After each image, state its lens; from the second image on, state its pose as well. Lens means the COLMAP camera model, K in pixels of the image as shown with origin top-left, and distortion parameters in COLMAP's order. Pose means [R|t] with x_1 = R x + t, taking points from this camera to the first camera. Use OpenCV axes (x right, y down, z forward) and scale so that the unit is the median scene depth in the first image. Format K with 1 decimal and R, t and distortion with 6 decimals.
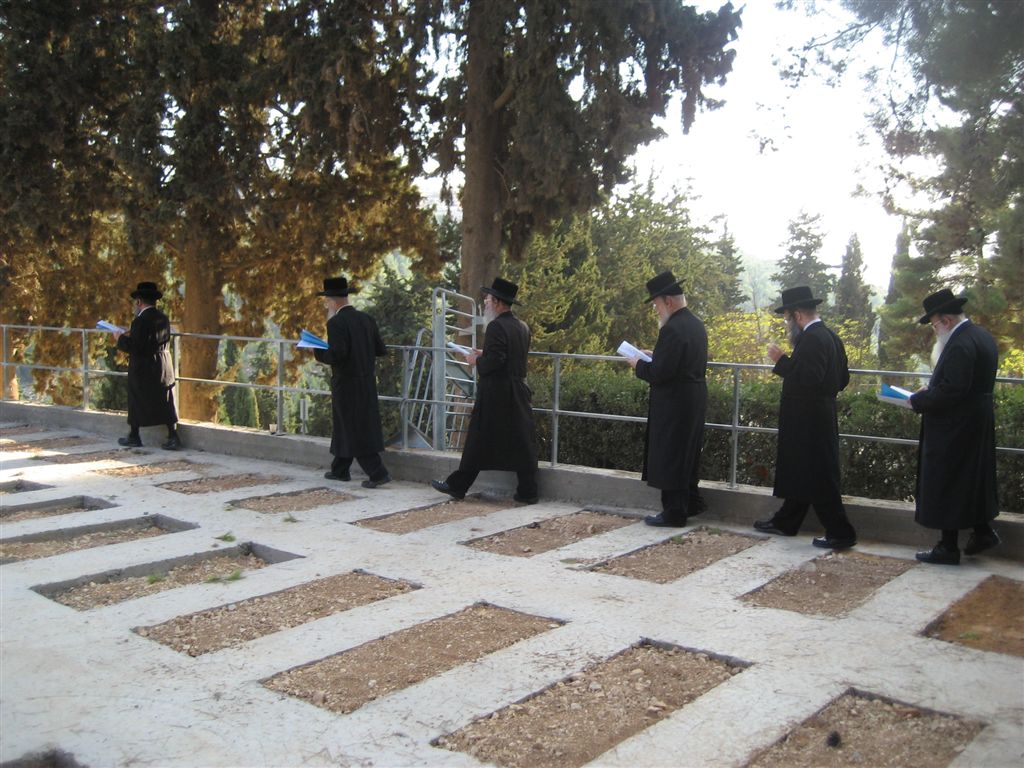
lens RADIAL K [[1070.8, 0, 535.2], [0, 1070.8, 390.1], [0, 0, 1]] dist [-0.147881, 0.193840]
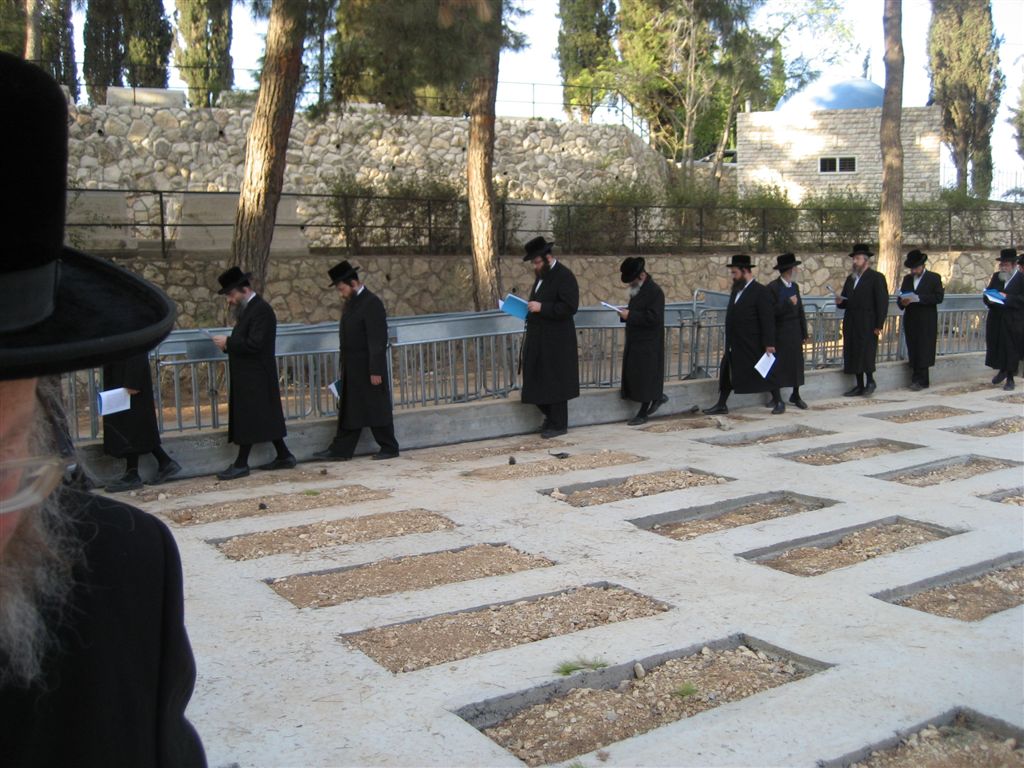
lens RADIAL K [[1070.8, 0, 535.2], [0, 1070.8, 390.1], [0, 0, 1]] dist [-0.147881, 0.193840]
pose [[-0.950108, -0.041459, 0.309152, -0.329232], [0.022865, 0.979204, 0.201587, -0.103605], [-0.311081, 0.198599, -0.929402, 1.131397]]
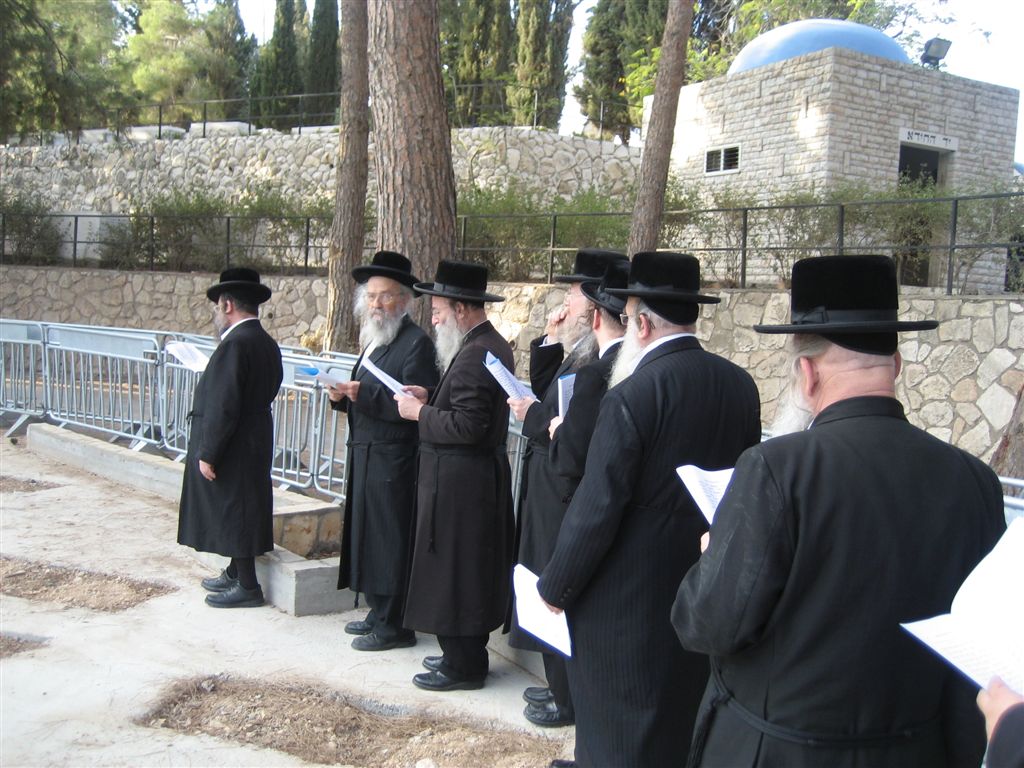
lens RADIAL K [[1070.8, 0, 535.2], [0, 1070.8, 390.1], [0, 0, 1]] dist [-0.147881, 0.193840]
pose [[-0.365023, -0.113647, 0.924036, -1.970028], [0.019873, 0.991344, 0.129776, 0.058205], [-0.930786, 0.065735, -0.359605, -1.064997]]
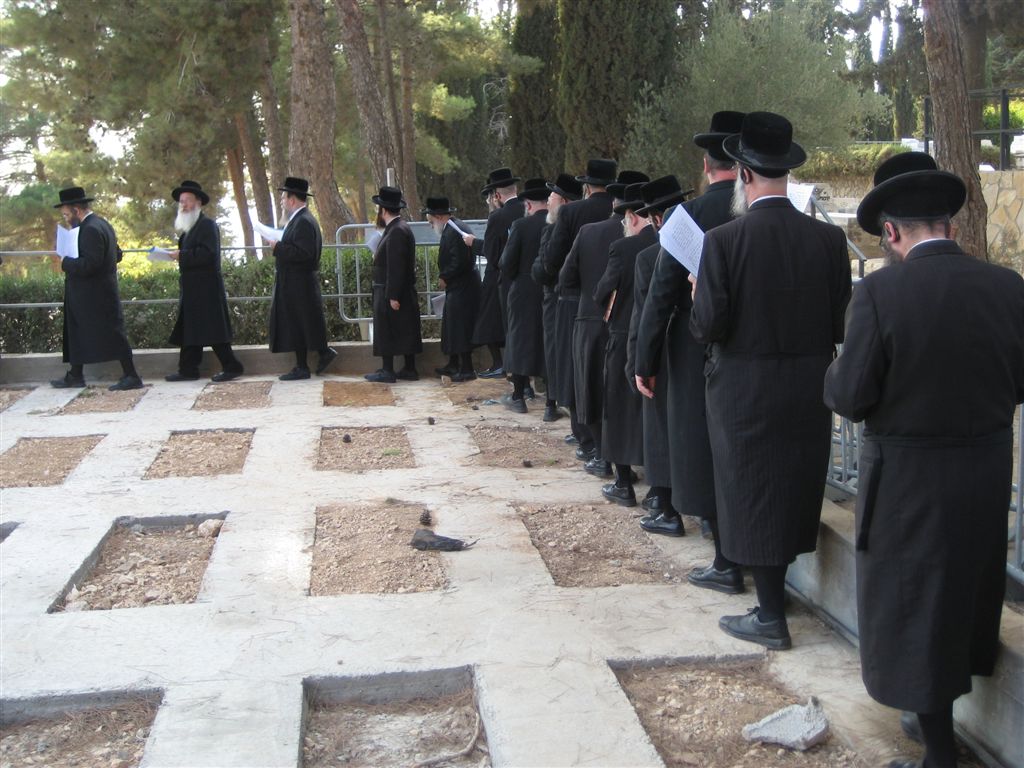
lens RADIAL K [[1289.4, 0, 540.9], [0, 1289.4, 381.9], [0, 0, 1]] dist [-0.144635, 0.171701]
pose [[0.690351, -0.124515, 0.712679, -0.451325], [0.084226, 0.992212, 0.091767, 0.030588], [-0.718556, -0.003325, 0.695462, -0.325221]]
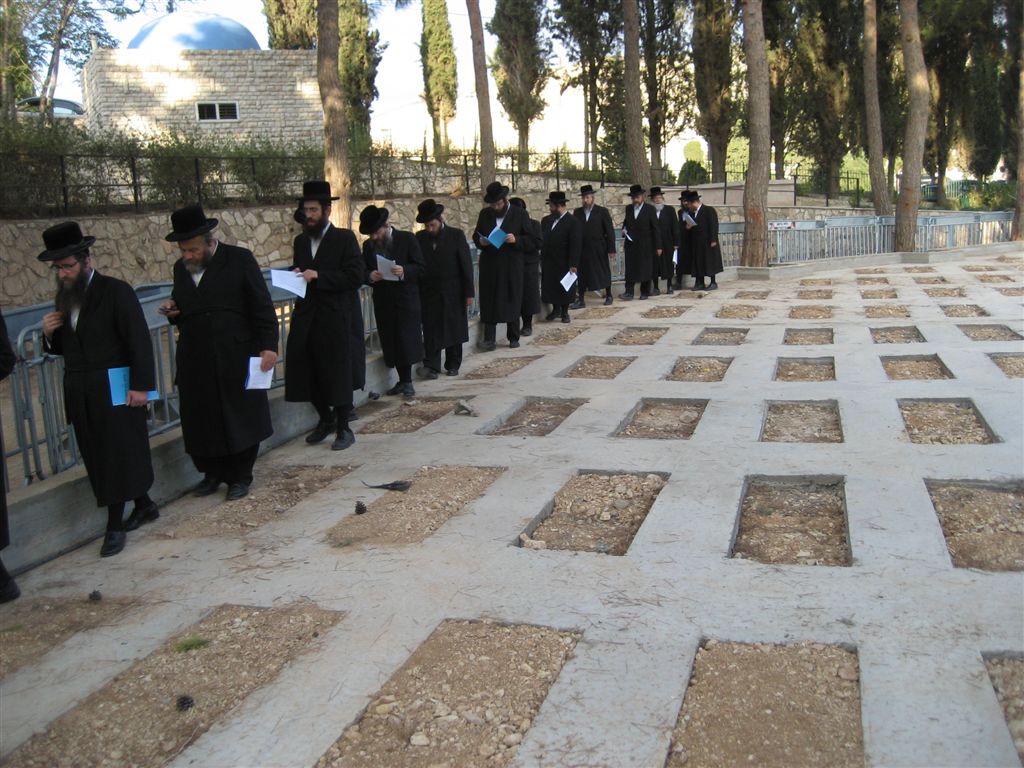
lens RADIAL K [[1070.8, 0, 535.2], [0, 1070.8, 390.1], [0, 0, 1]] dist [-0.147881, 0.193840]
pose [[-0.923086, 0.091509, -0.373549, 0.141863], [-0.001950, 0.970154, 0.242481, -0.067968], [0.384589, 0.224559, -0.895357, 0.834545]]
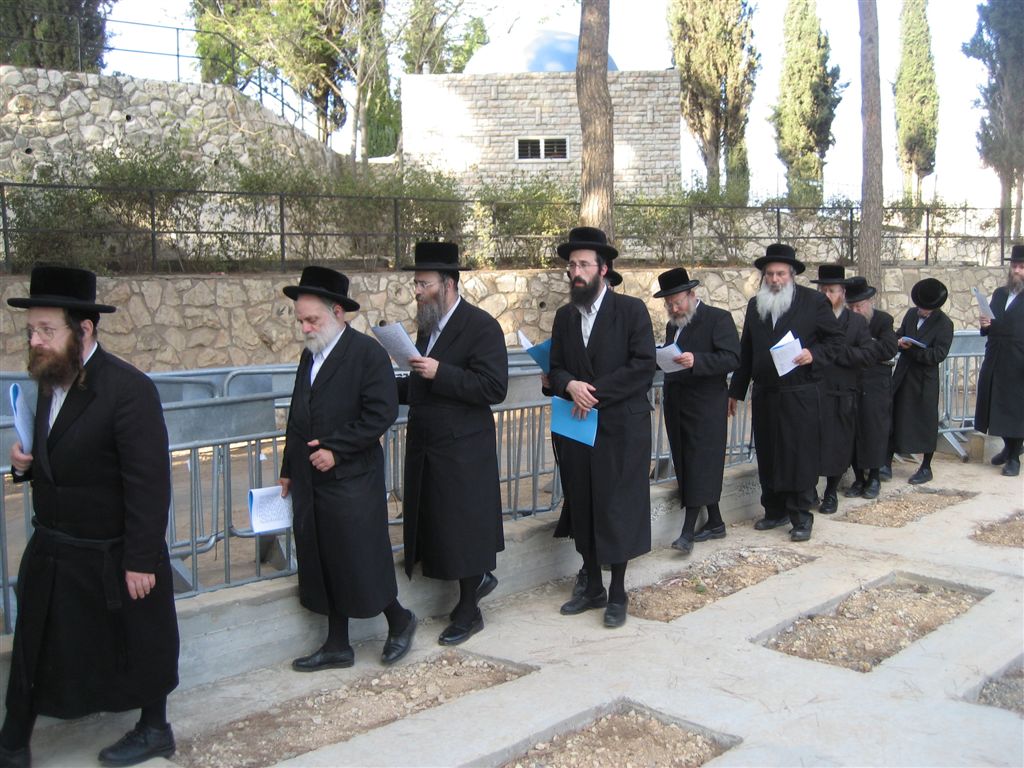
lens RADIAL K [[1070.8, 0, 535.2], [0, 1070.8, 390.1], [0, 0, 1]] dist [-0.147881, 0.193840]
pose [[-0.994209, -0.015543, 0.106338, -0.419337], [0.004002, 0.983446, 0.181159, -0.014130], [-0.107394, 0.180535, -0.977688, 0.119254]]
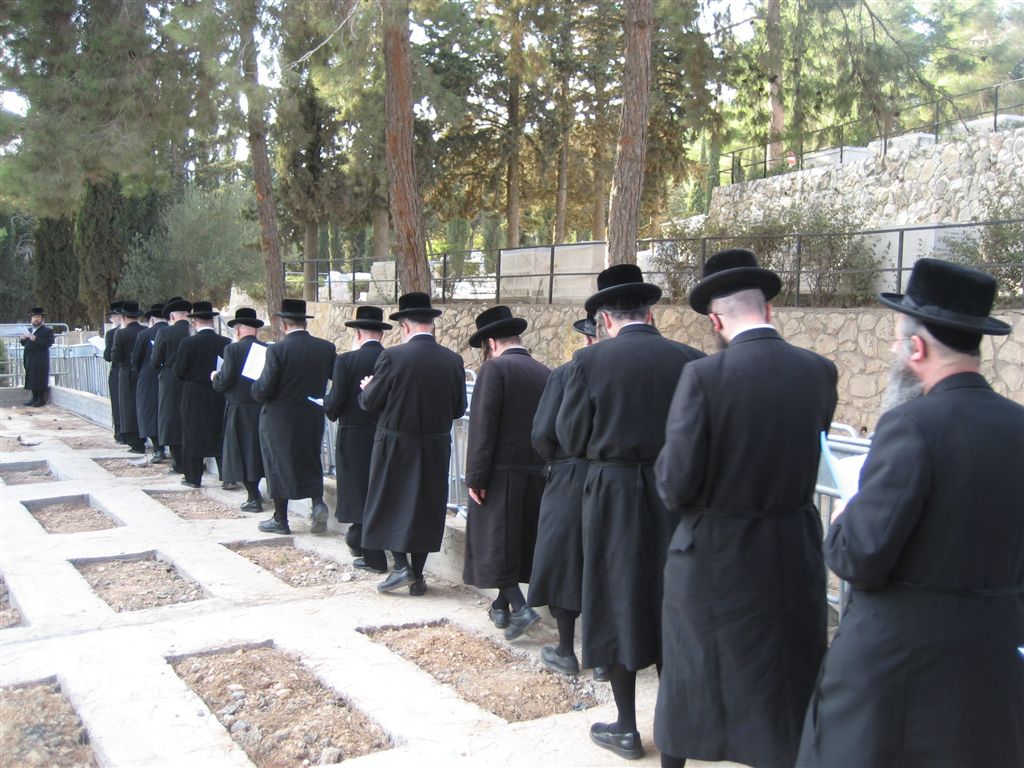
lens RADIAL K [[1070.8, 0, 535.2], [0, 1070.8, 390.1], [0, 0, 1]] dist [-0.147881, 0.193840]
pose [[0.329653, -0.078201, 0.940858, -1.158880], [0.070246, 0.995833, 0.058158, 0.061831], [-0.941485, 0.046920, 0.333772, -0.985913]]
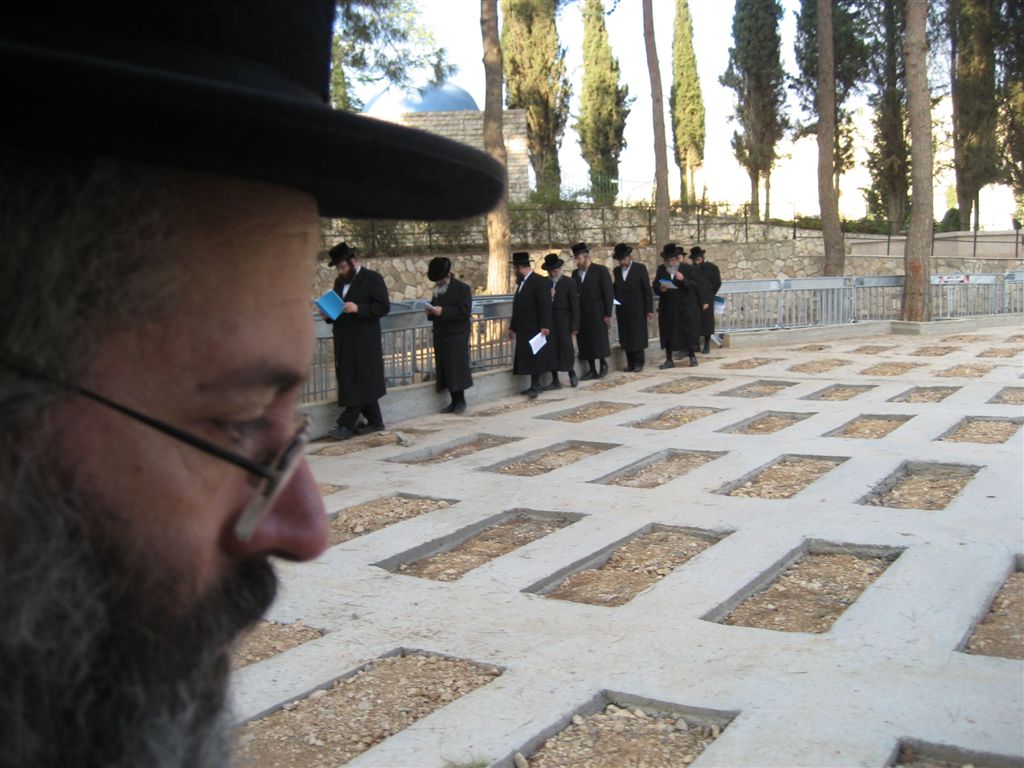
lens RADIAL K [[1070.8, 0, 535.2], [0, 1070.8, 390.1], [0, 0, 1]] dist [-0.147881, 0.193840]
pose [[-0.995640, 0.034010, -0.086862, -0.201255], [0.015829, 0.979262, 0.201977, -0.091554], [0.091930, 0.199722, -0.975531, 1.040712]]
